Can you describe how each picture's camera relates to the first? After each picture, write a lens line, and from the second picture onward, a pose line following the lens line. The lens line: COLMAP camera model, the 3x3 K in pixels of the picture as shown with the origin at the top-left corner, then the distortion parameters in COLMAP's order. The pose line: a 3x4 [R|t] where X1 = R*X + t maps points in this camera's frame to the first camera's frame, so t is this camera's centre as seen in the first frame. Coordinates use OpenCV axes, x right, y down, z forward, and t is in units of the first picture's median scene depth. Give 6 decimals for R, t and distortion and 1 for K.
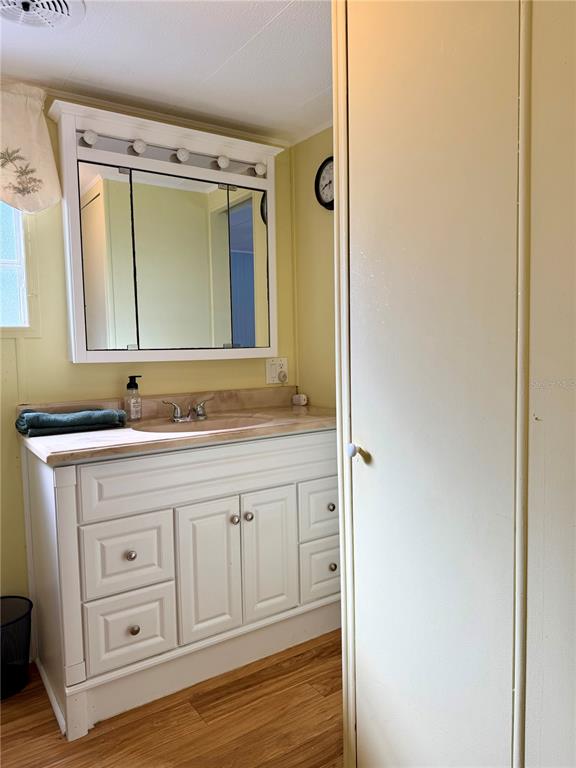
lens RADIAL K [[533.8, 0, 288.0], [0, 533.8, 384.0], [0, 0, 1]] dist [0.079367, -0.057755]
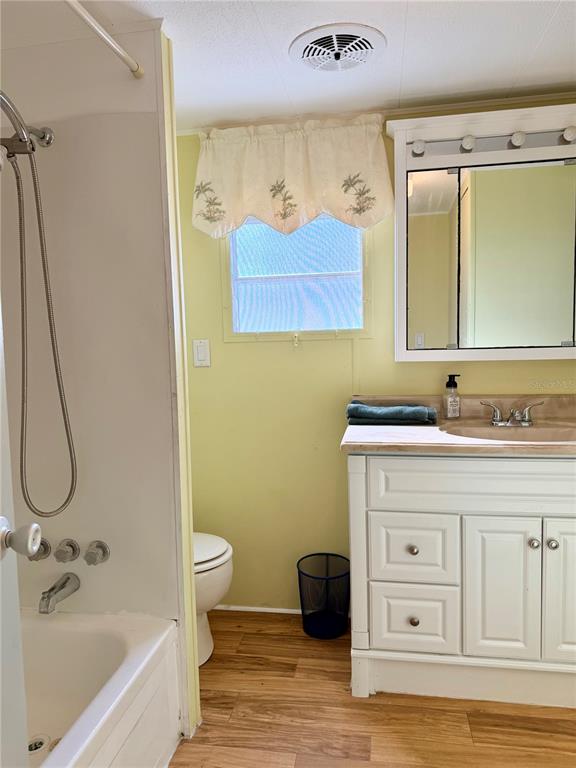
lens RADIAL K [[533.8, 0, 288.0], [0, 533.8, 384.0], [0, 0, 1]] dist [0.079367, -0.057755]
pose [[0.756173, 0.062780, -0.651353, 0.165545], [-0.045561, 0.998023, 0.043301, -0.033455], [0.652784, -0.003067, 0.757538, 0.046016]]
